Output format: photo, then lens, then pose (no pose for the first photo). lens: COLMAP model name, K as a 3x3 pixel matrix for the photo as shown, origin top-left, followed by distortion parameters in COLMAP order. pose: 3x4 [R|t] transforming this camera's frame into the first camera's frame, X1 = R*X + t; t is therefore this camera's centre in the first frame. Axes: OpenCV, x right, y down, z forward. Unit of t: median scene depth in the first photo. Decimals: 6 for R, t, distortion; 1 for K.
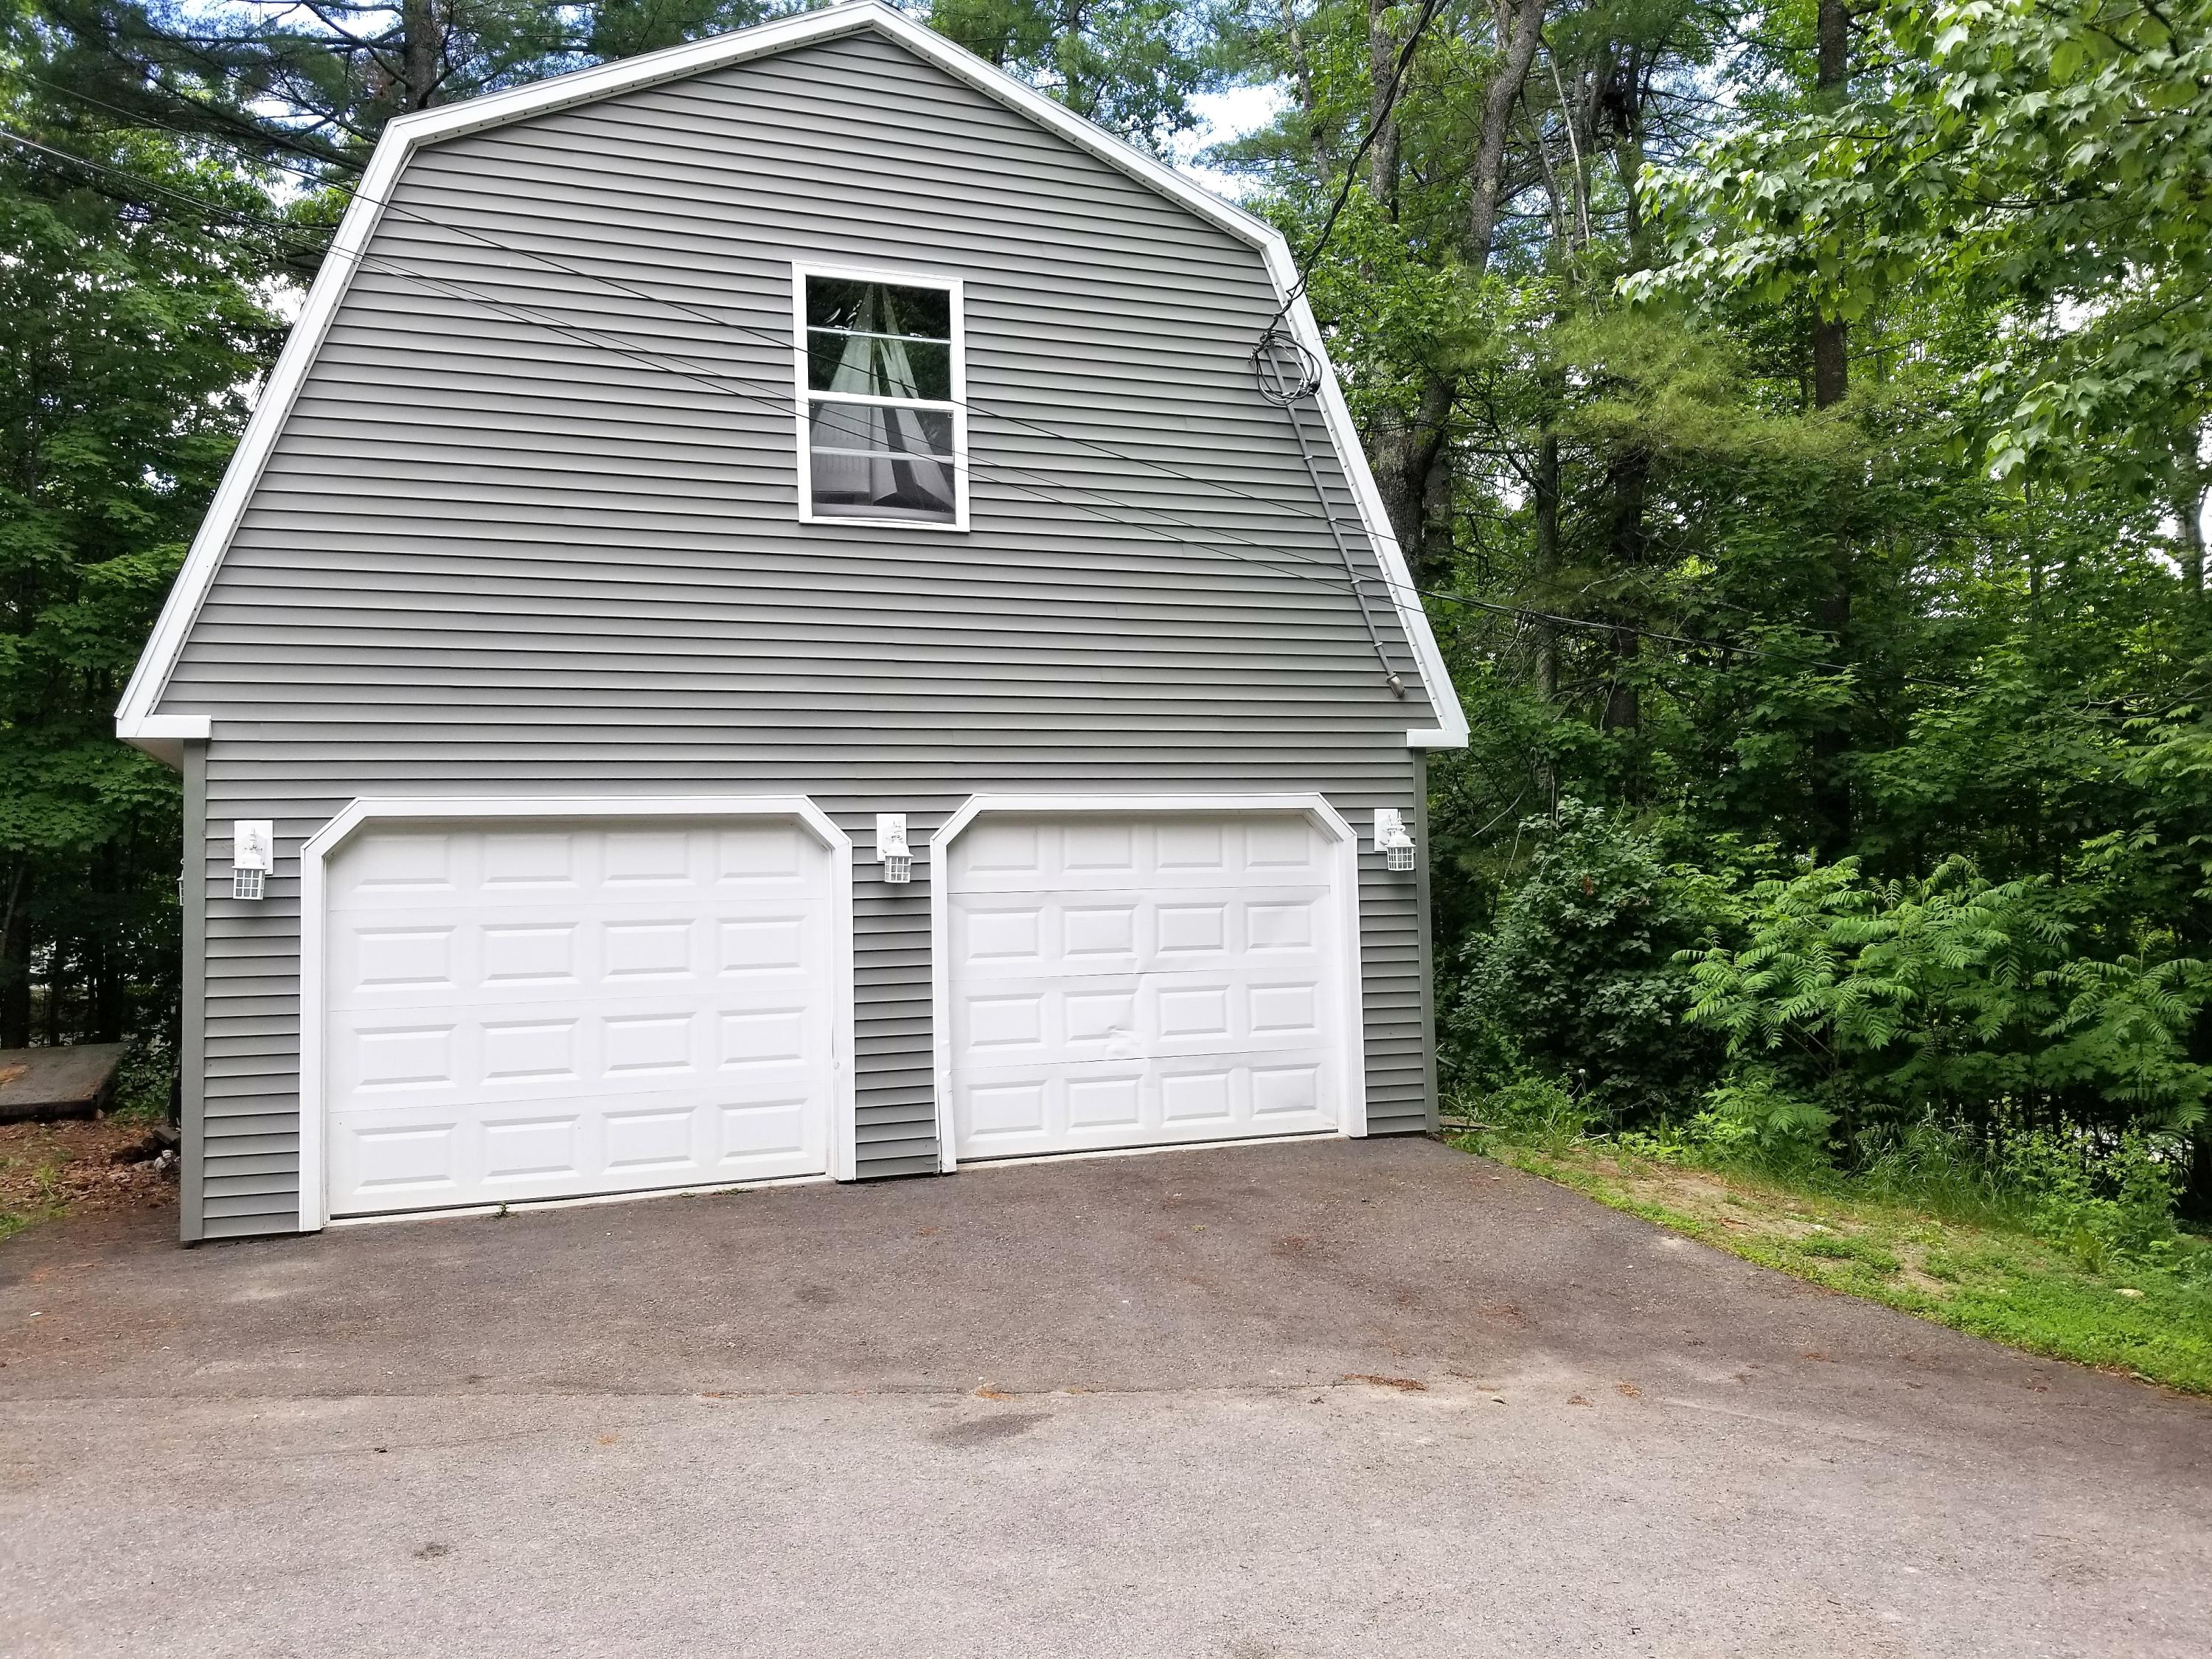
lens RADIAL K [[1769.9, 0, 1114.0], [0, 1769.9, 824.2], [0, 0, 1]] dist [0.061164, -0.102351]
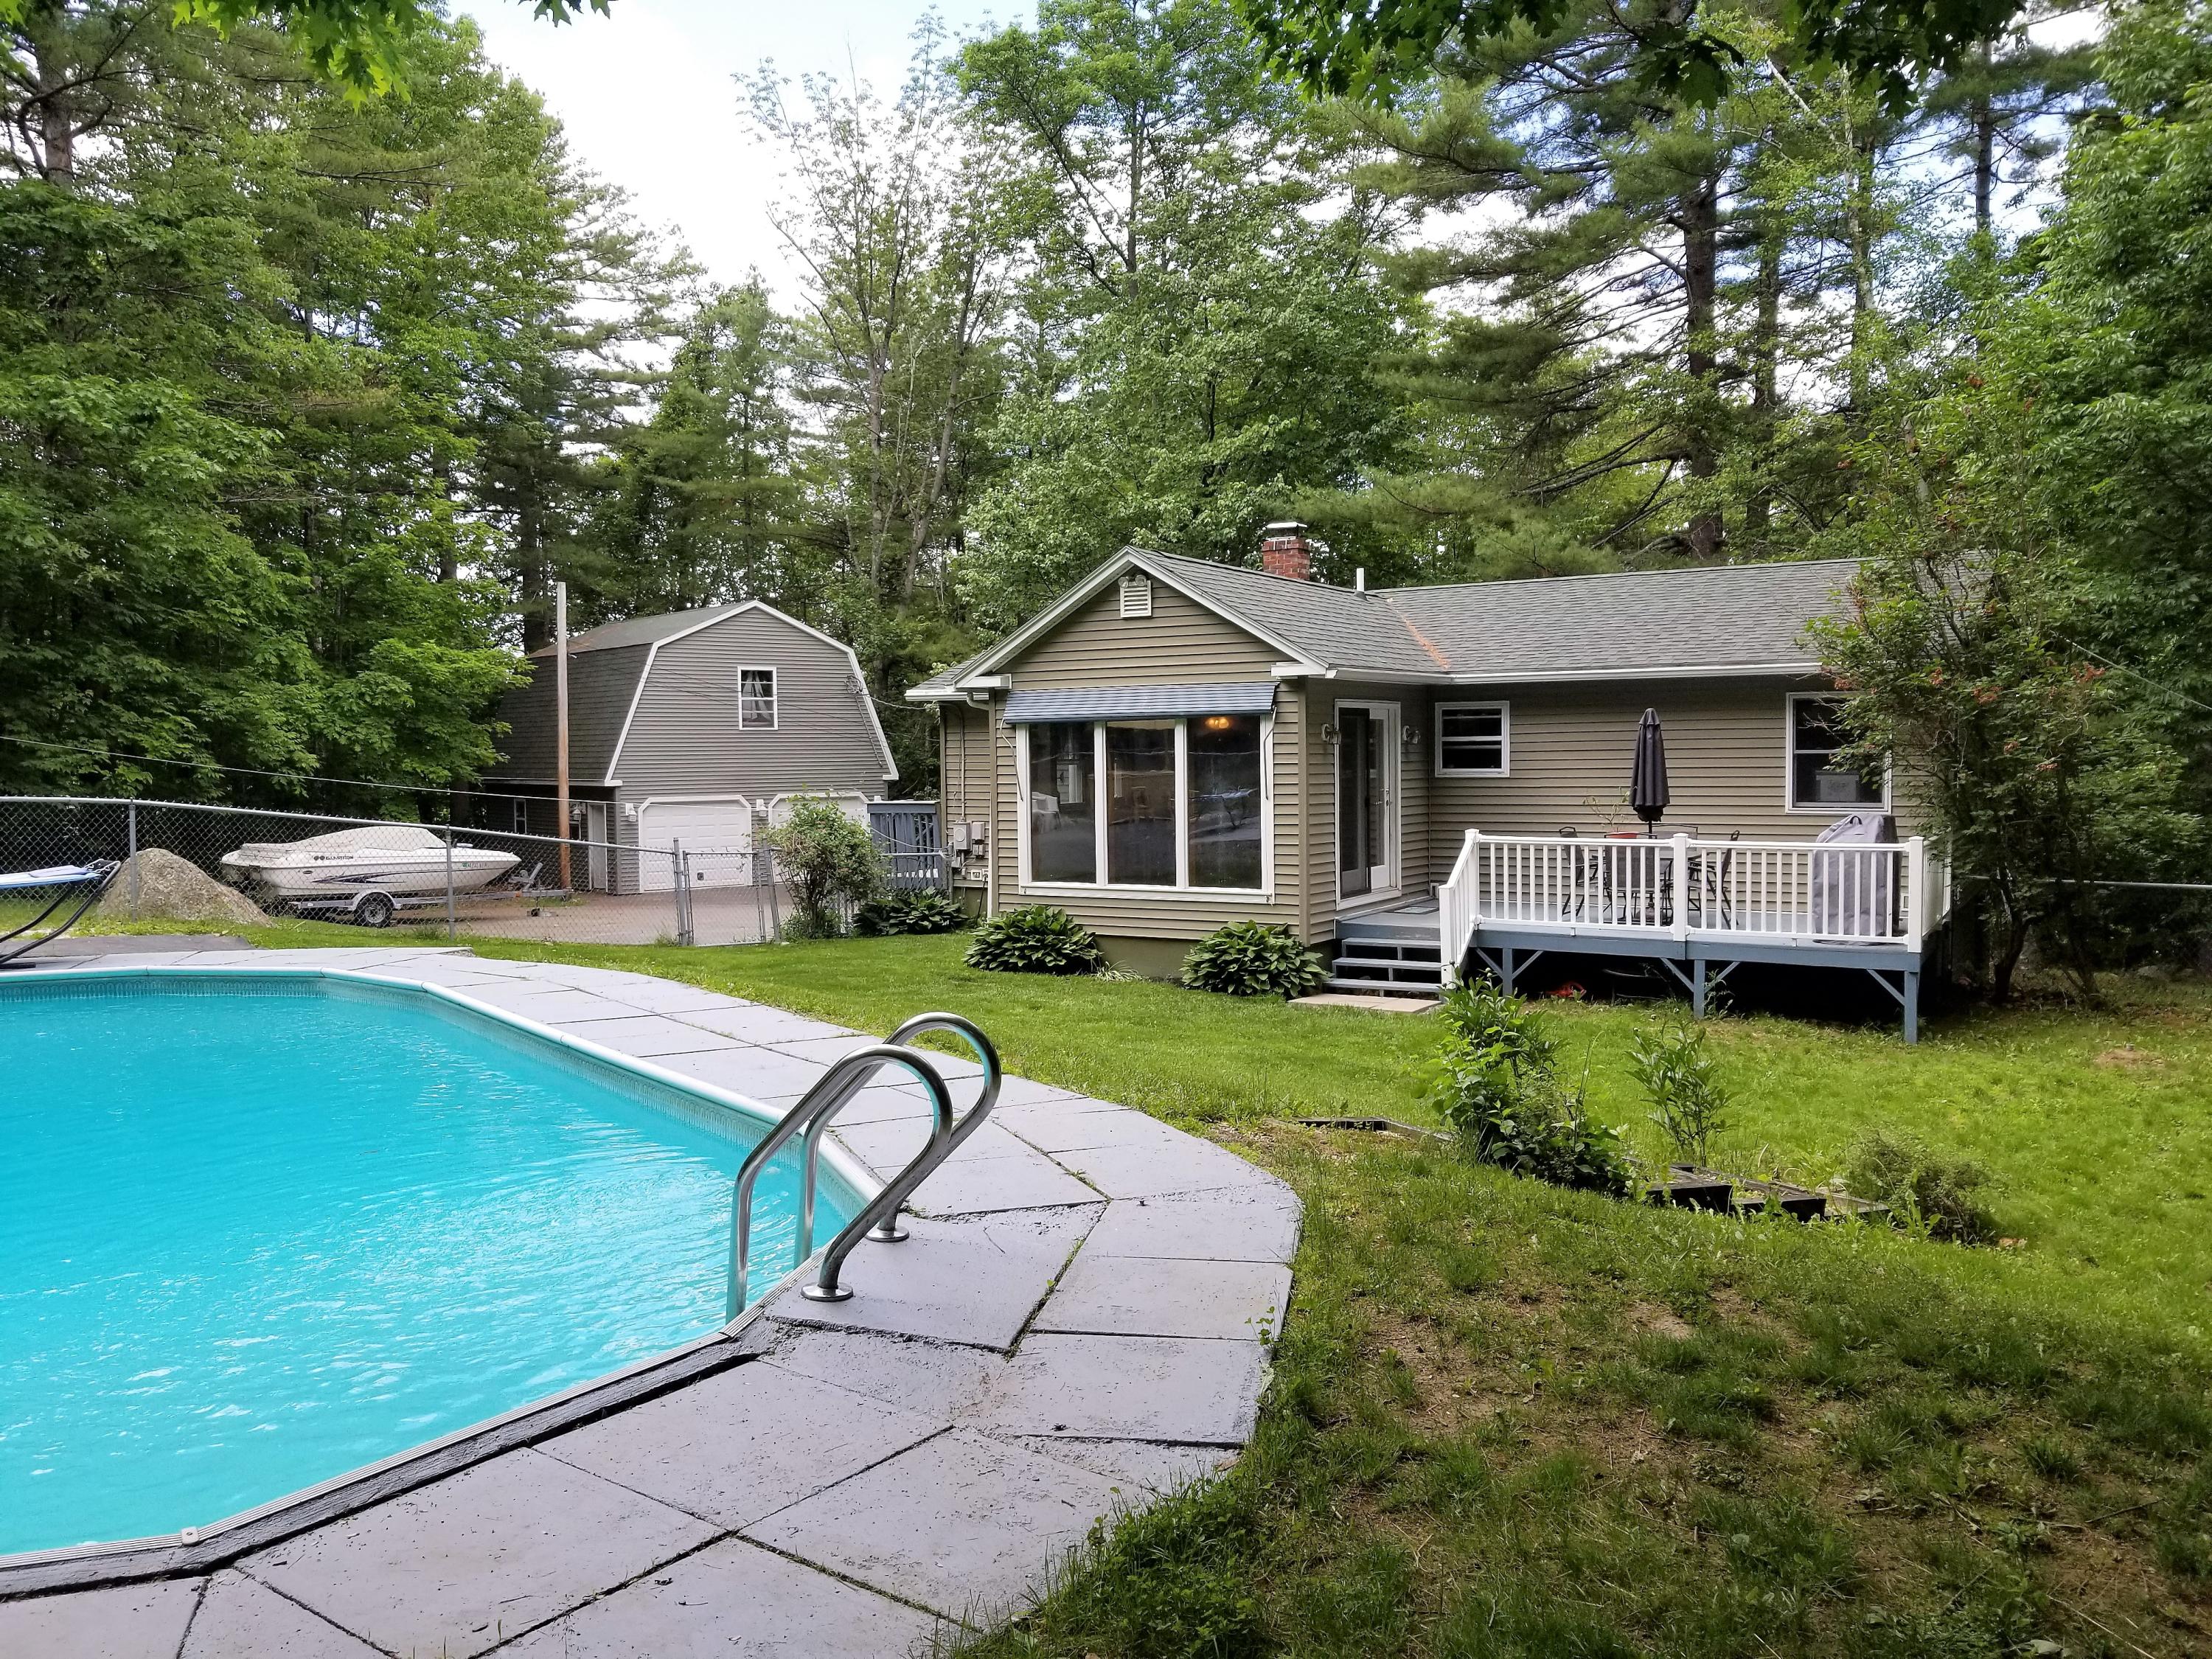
lens RADIAL K [[1769.9, 0, 1106.7], [0, 1769.9, 842.9], [0, 0, 1]] dist [0.061164, -0.102351]
pose [[0.947756, -0.014832, 0.318653, -0.663768], [-0.002215, 0.998588, 0.053068, -0.122830], [-0.318990, -0.051002, 0.946385, -3.093437]]
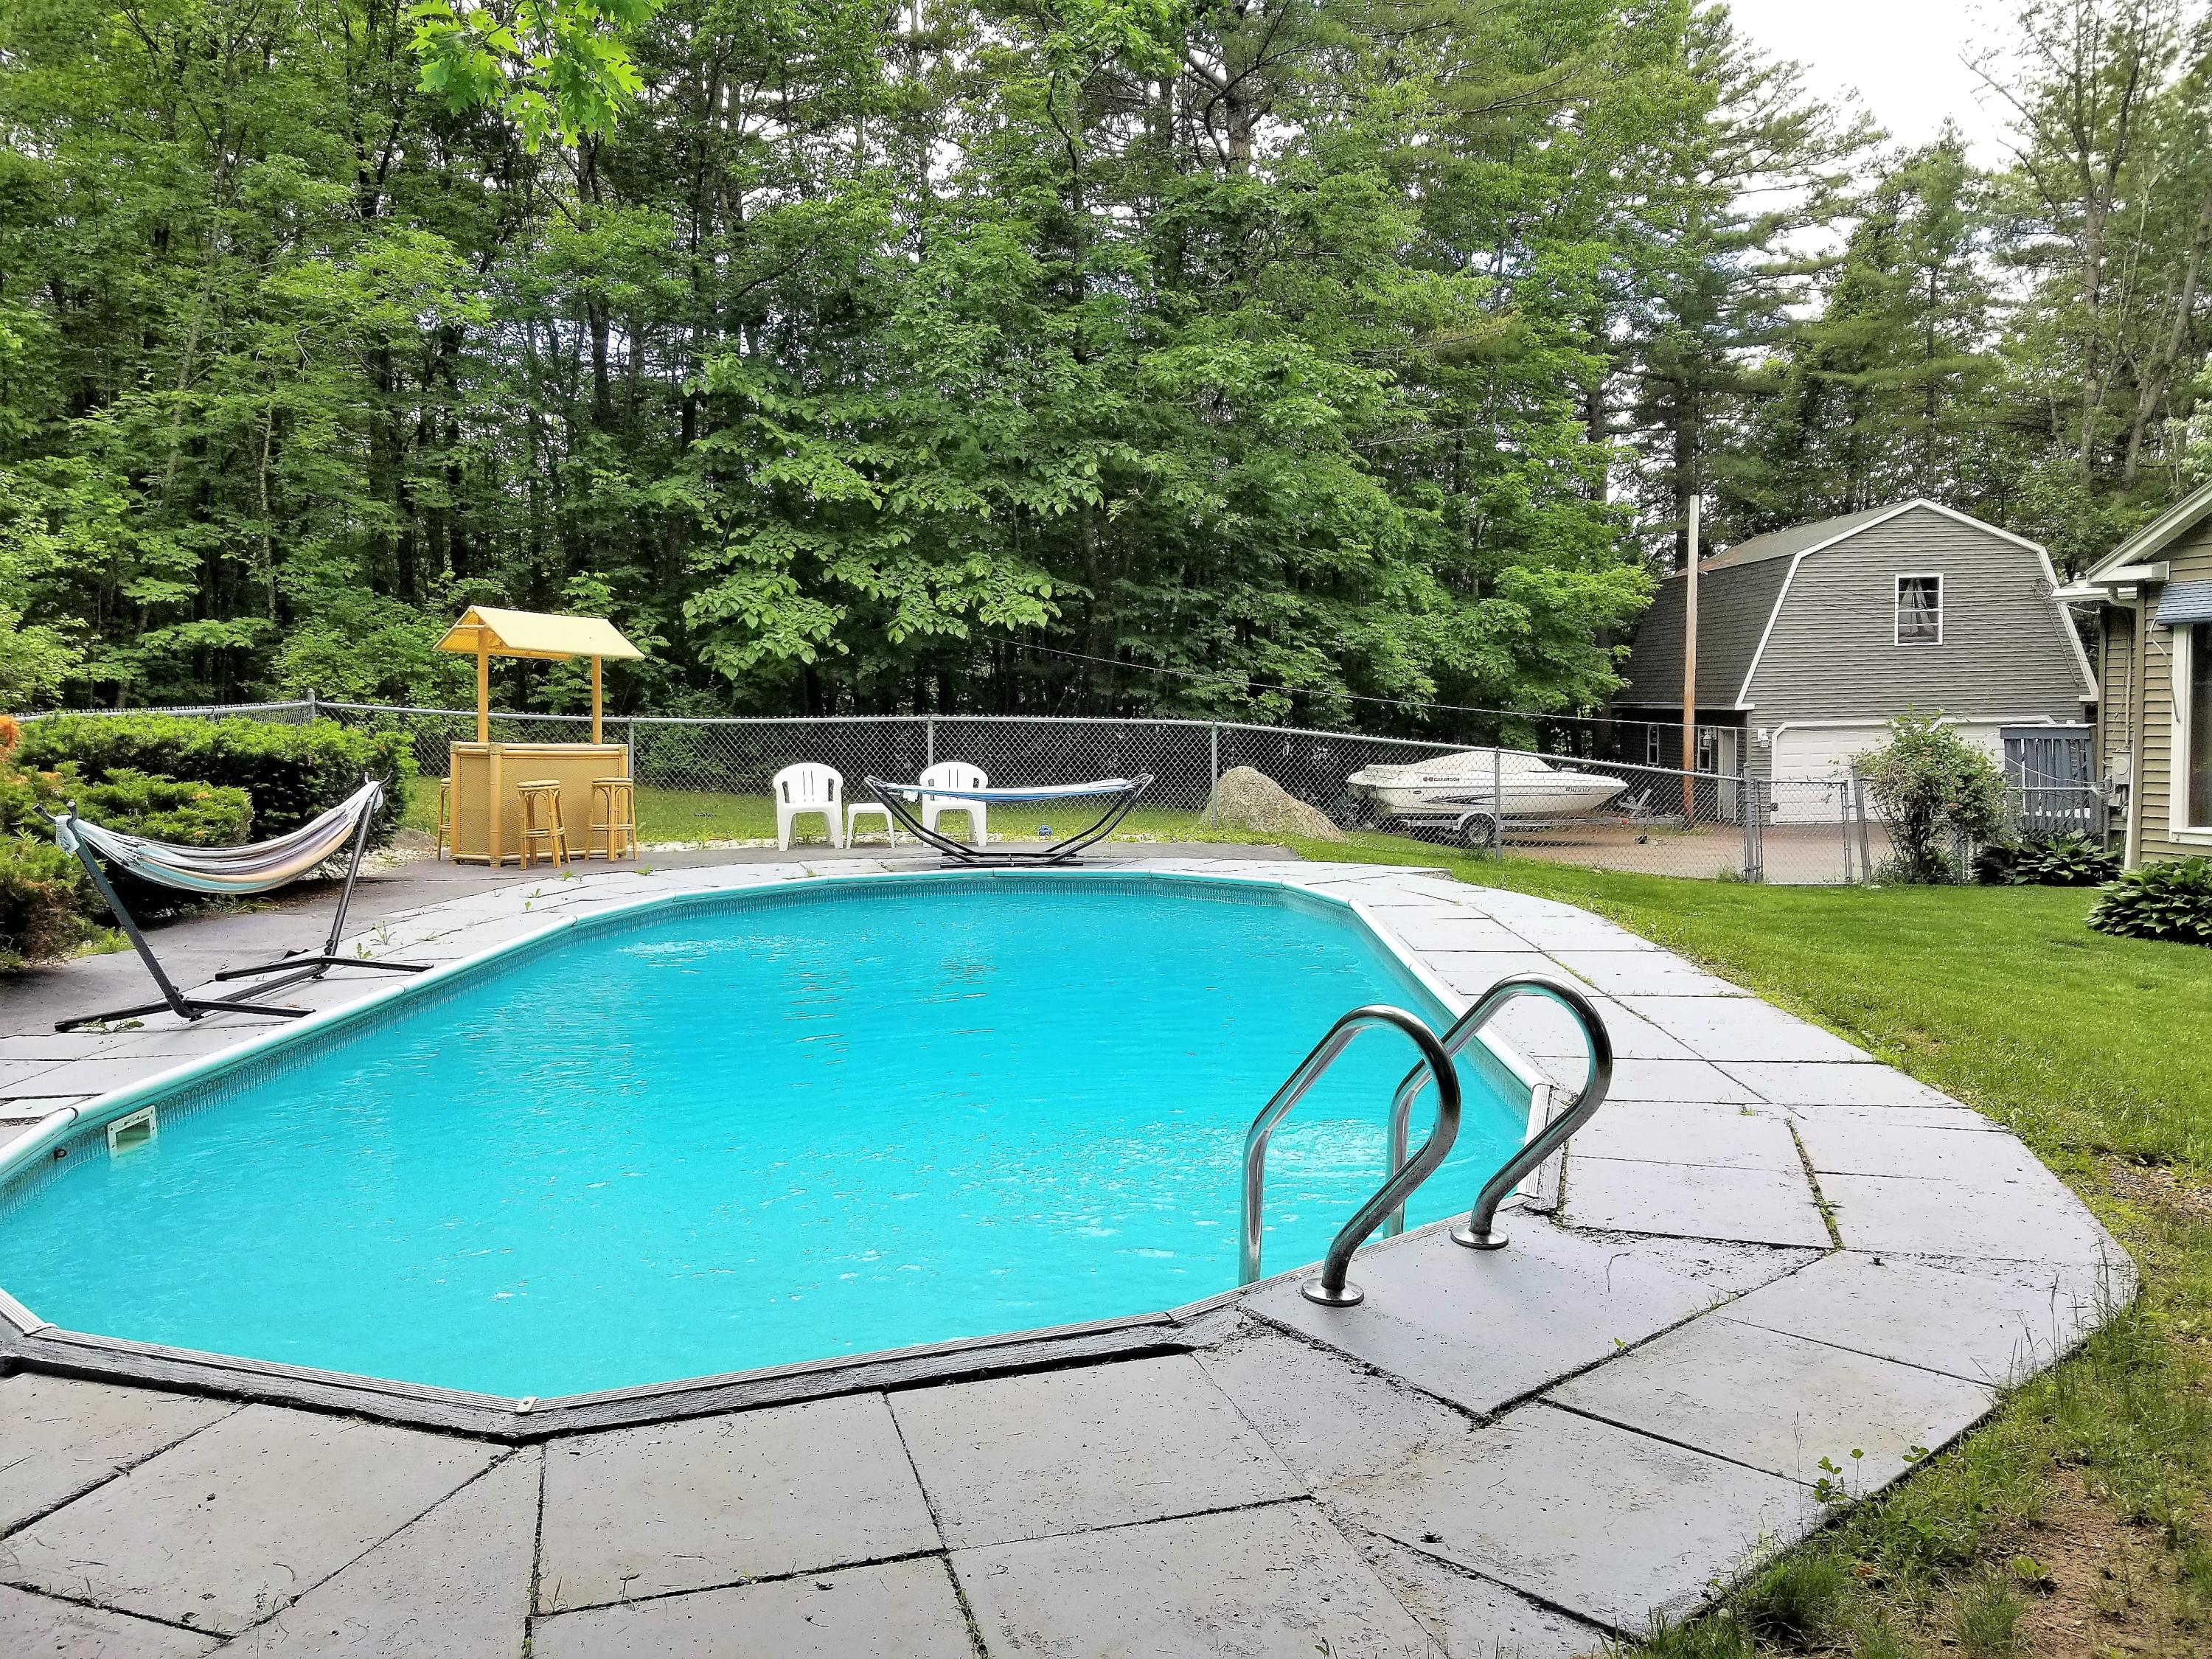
lens RADIAL K [[1769.9, 0, 1100.1], [0, 1769.9, 837.1], [0, 0, 1]] dist [0.061164, -0.102351]
pose [[0.939366, 0.017194, -0.342486, -0.435495], [0.012972, 0.996246, 0.085595, -0.109556], [0.342671, -0.084848, 0.935616, -2.971587]]
